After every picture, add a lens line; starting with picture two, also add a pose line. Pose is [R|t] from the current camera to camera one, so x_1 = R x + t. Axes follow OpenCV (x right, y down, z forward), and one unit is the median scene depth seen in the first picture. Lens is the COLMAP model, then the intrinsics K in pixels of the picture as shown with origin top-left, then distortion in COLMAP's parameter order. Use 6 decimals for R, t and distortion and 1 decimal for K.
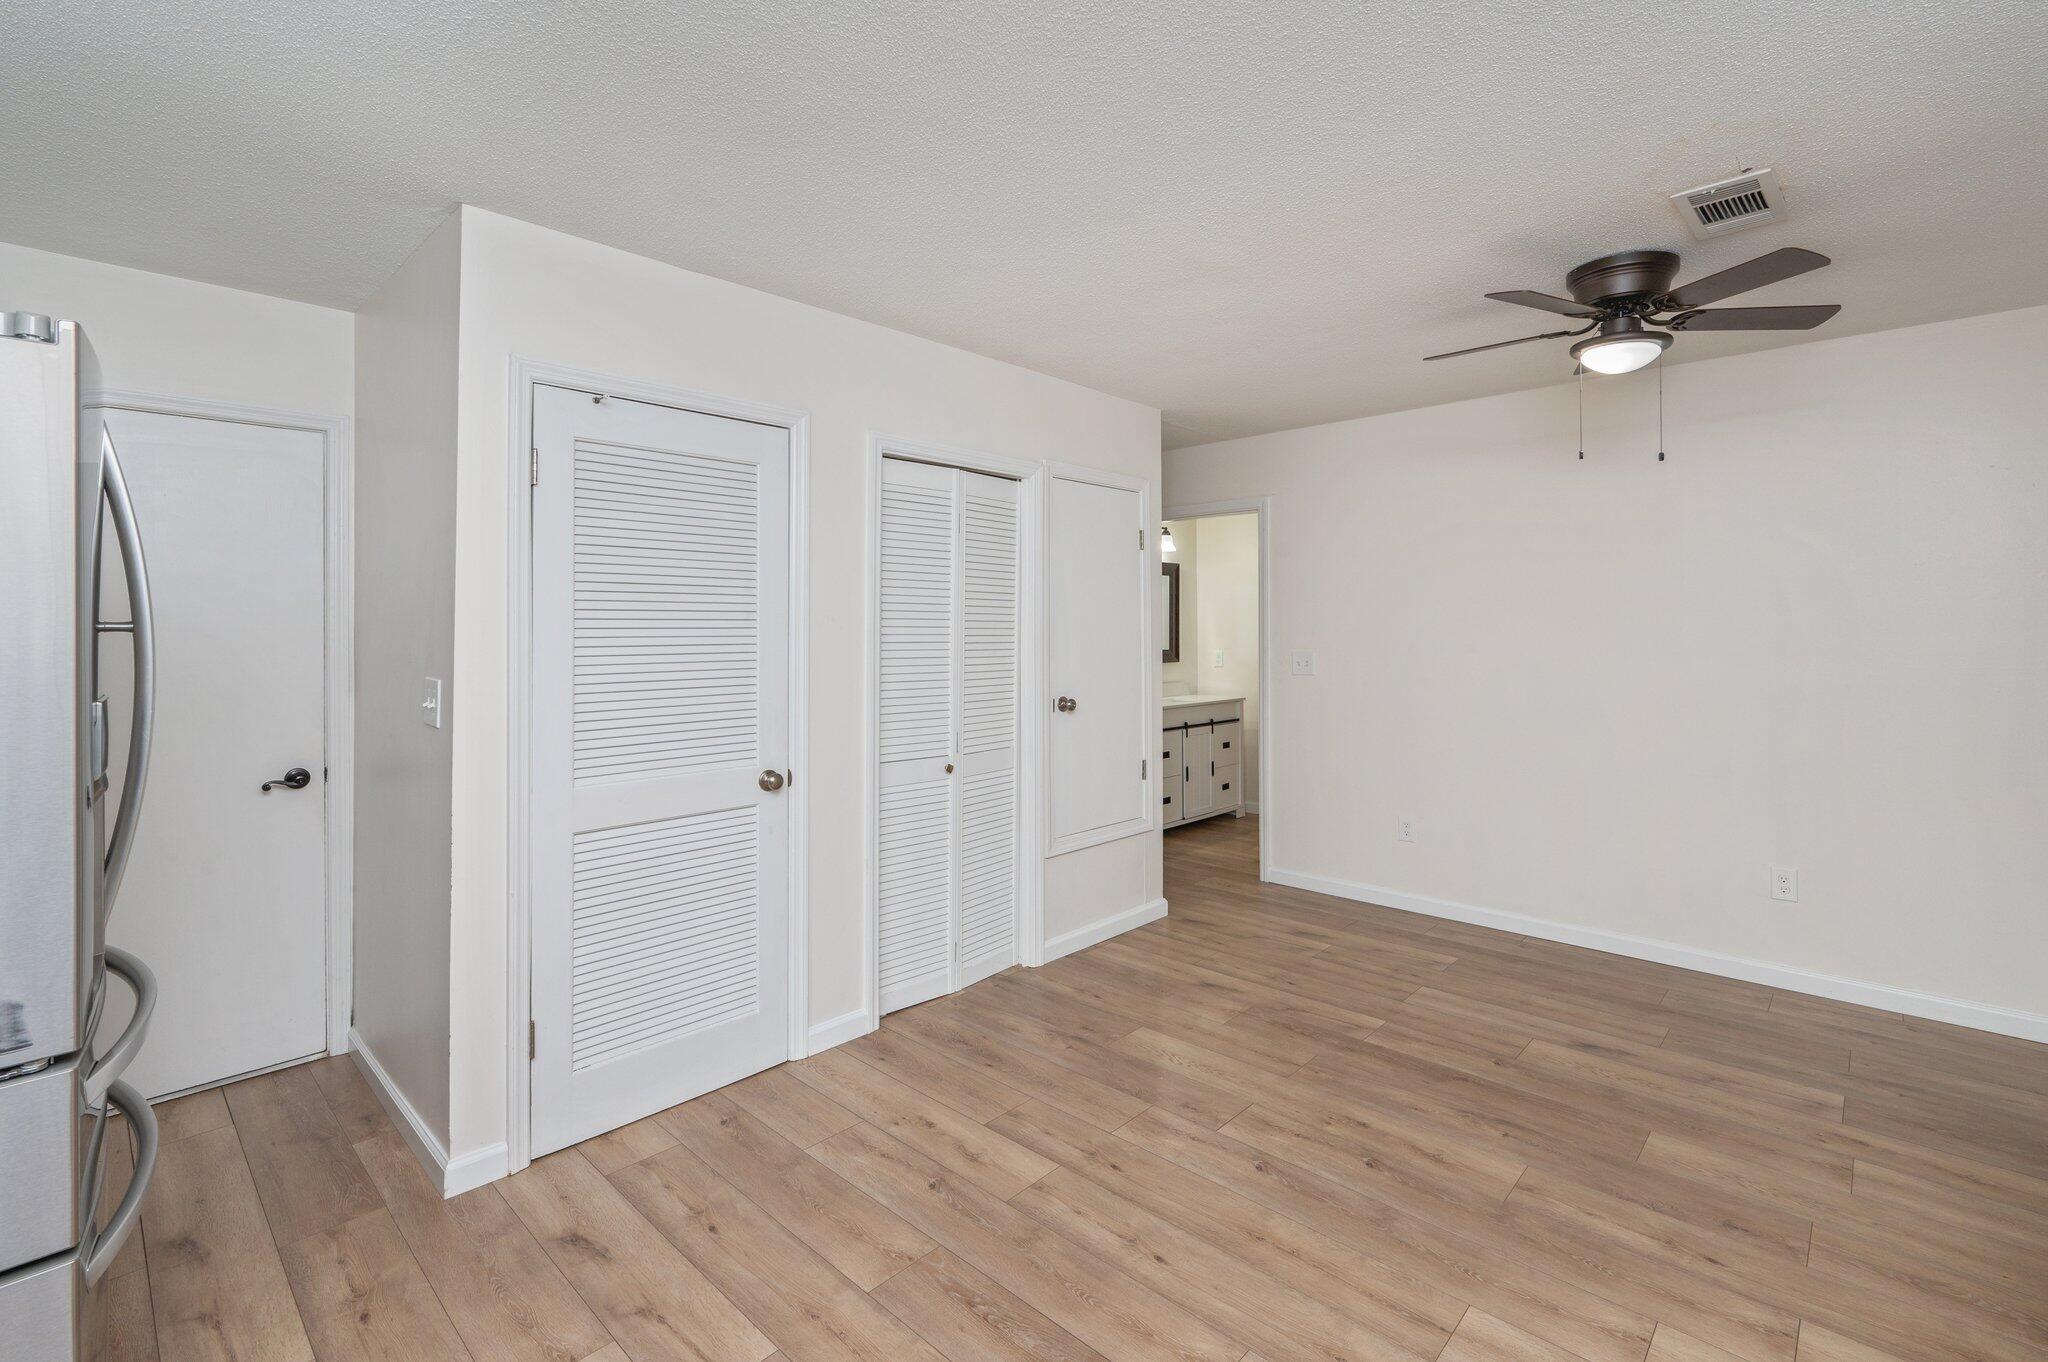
lens RADIAL K [[915.1, 0, 1026.1], [0, 915.1, 622.8], [0, 0, 1]] dist [0.002063, 0.000418]
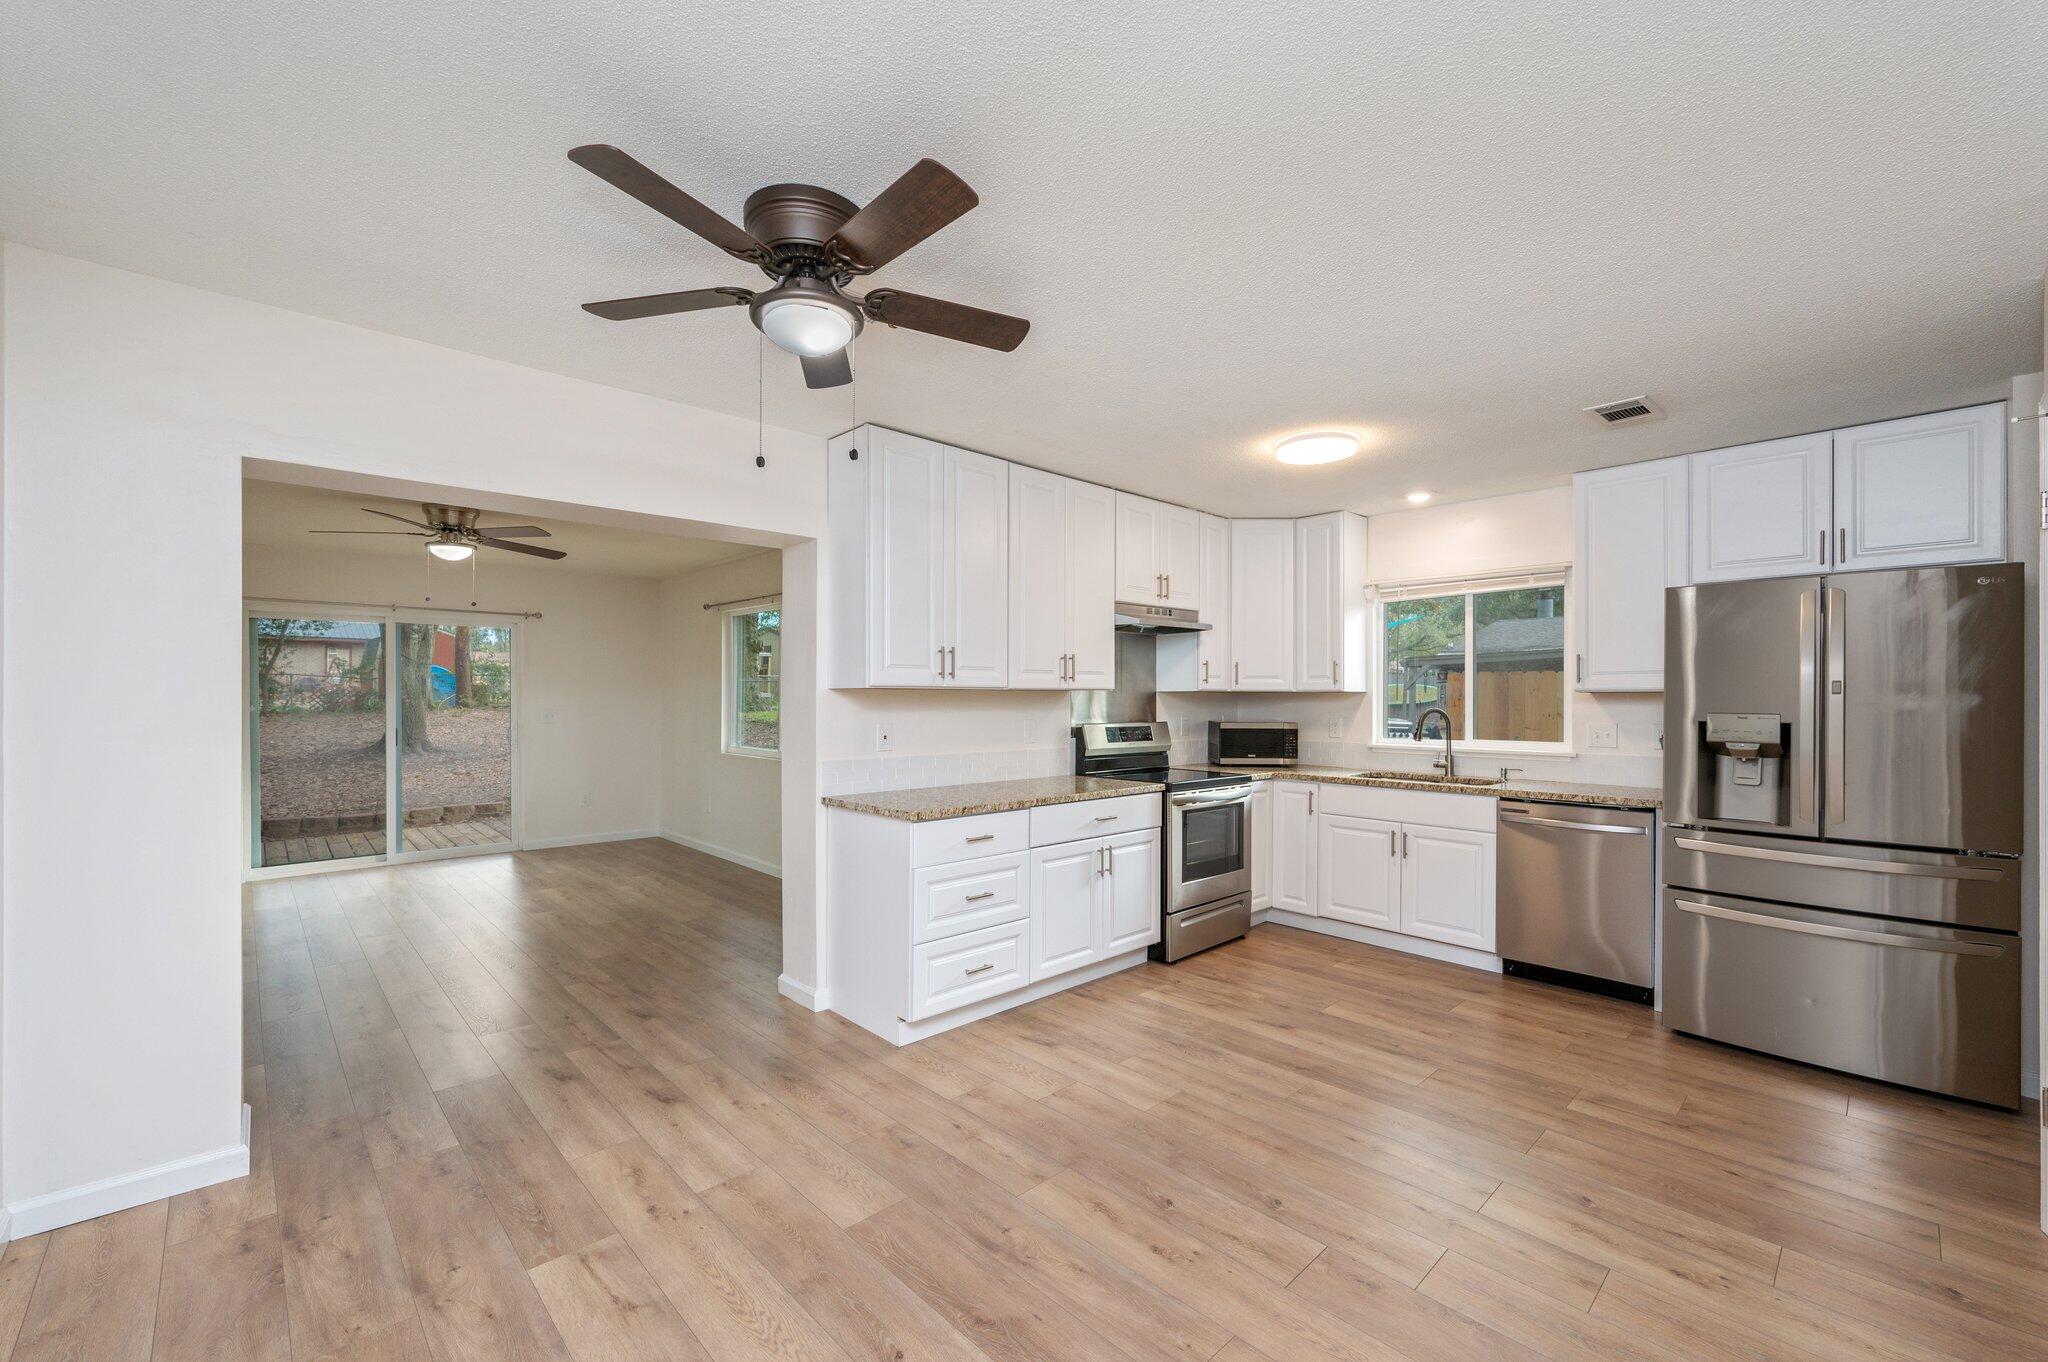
lens RADIAL K [[833.8, 0, 1021.2], [0, 833.8, 695.4], [0, 0, 1]] dist [-0.000080, 0.000197]
pose [[-0.998402, 0.001439, 0.056496, 0.294571], [0.000956, 0.999963, -0.008574, 0.018015], [-0.056506, -0.008506, -0.998366, 1.178757]]
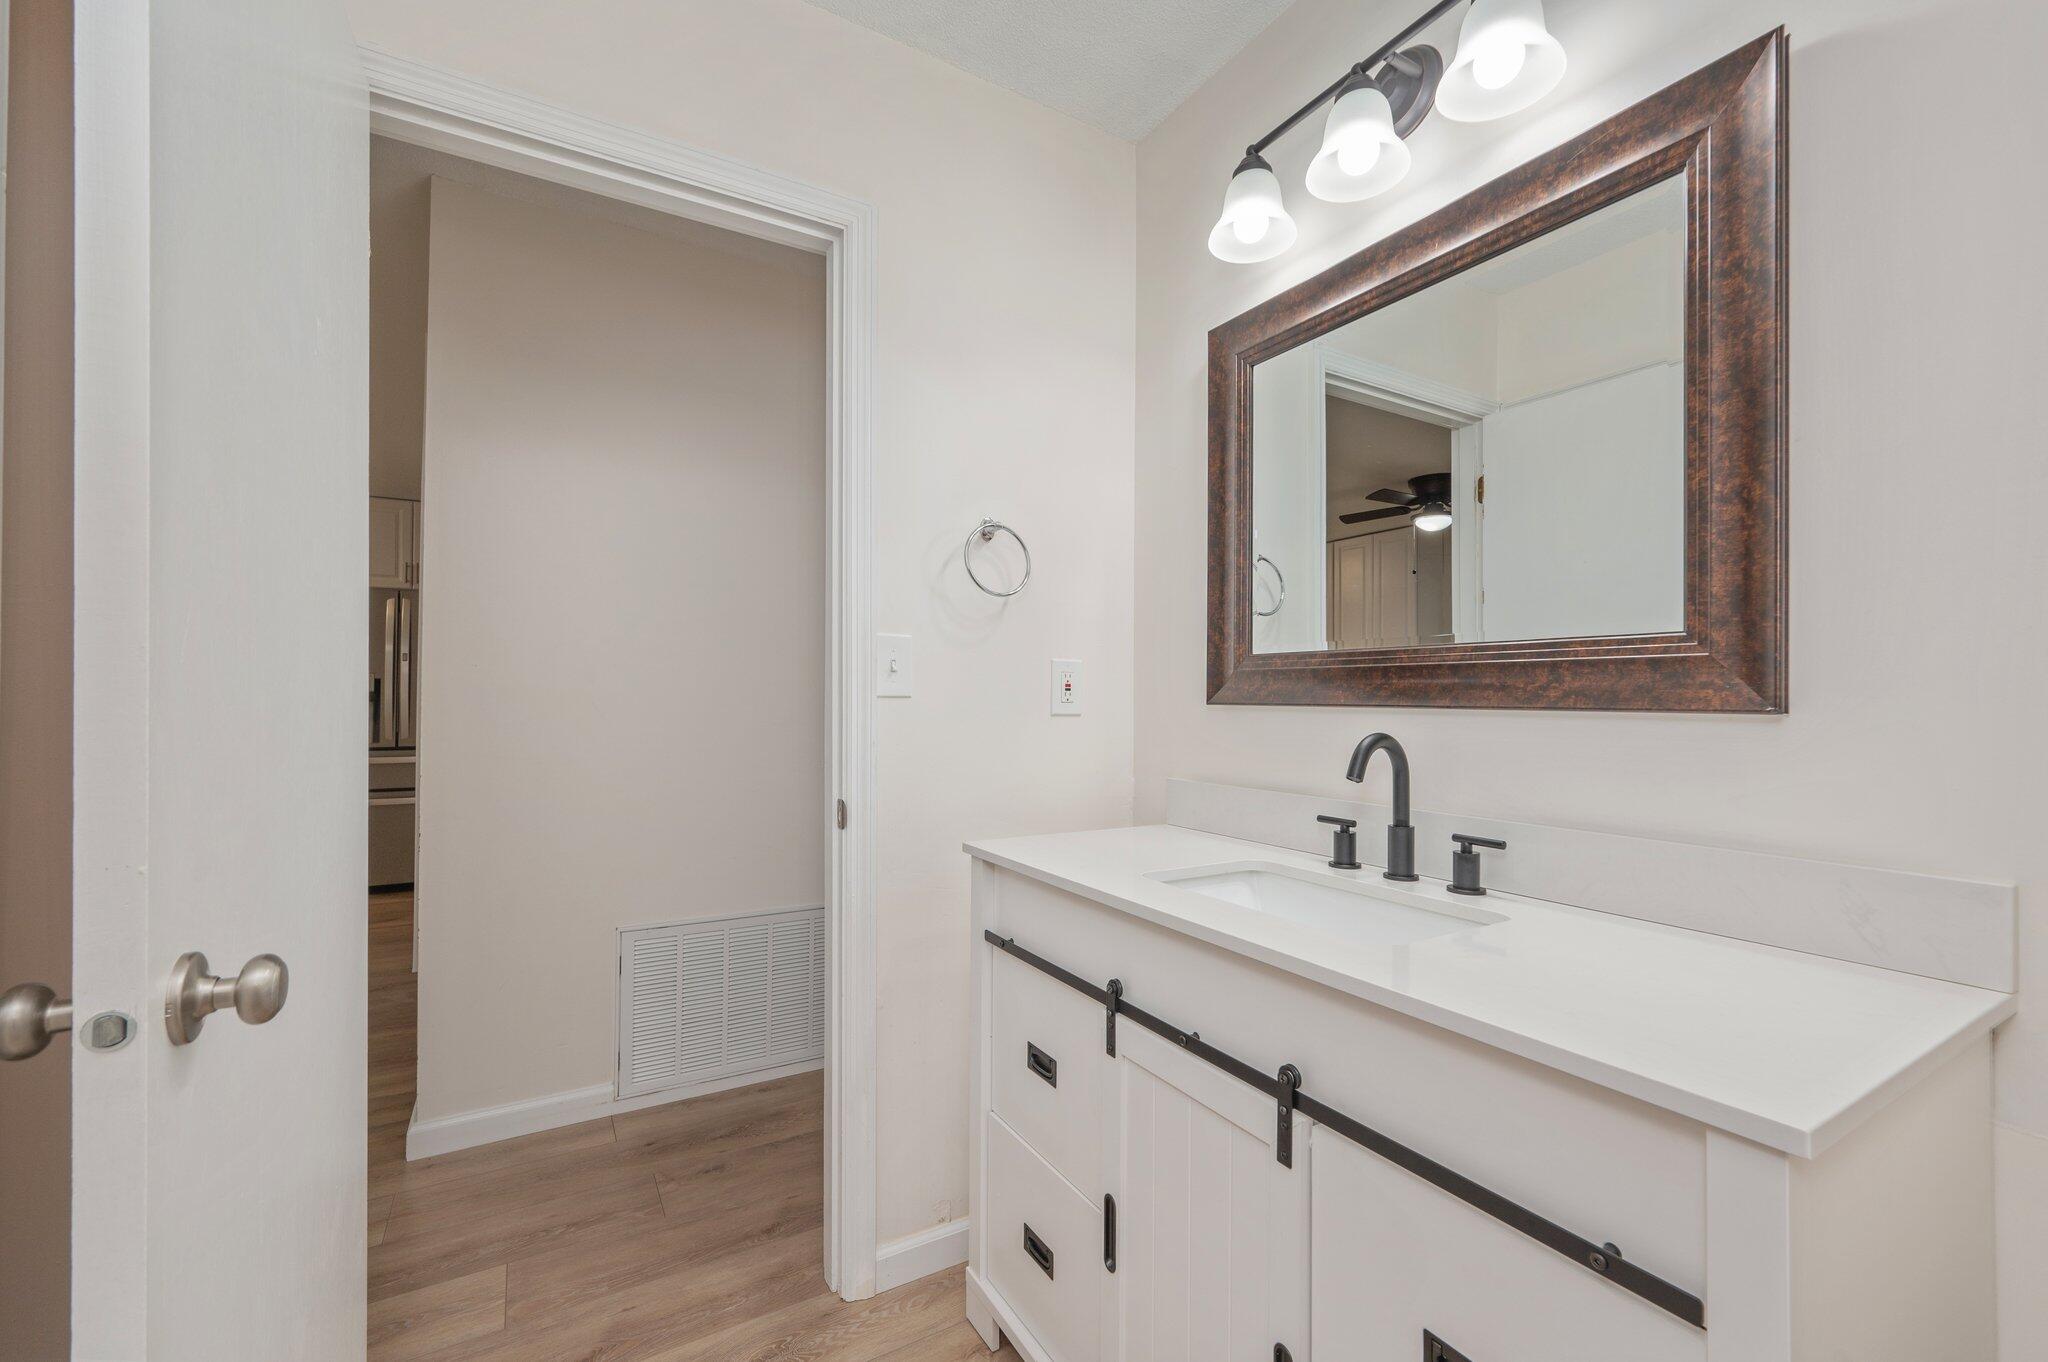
lens RADIAL K [[844.0, 0, 1017.7], [0, 844.0, 696.1], [0, 0, 1]] dist [0.000285, 0.000082]
pose [[-0.279240, -0.002444, -0.960218, 0.581930], [-0.005250, 0.999986, -0.001018, 0.072757], [0.960207, 0.004757, -0.279249, 1.647362]]
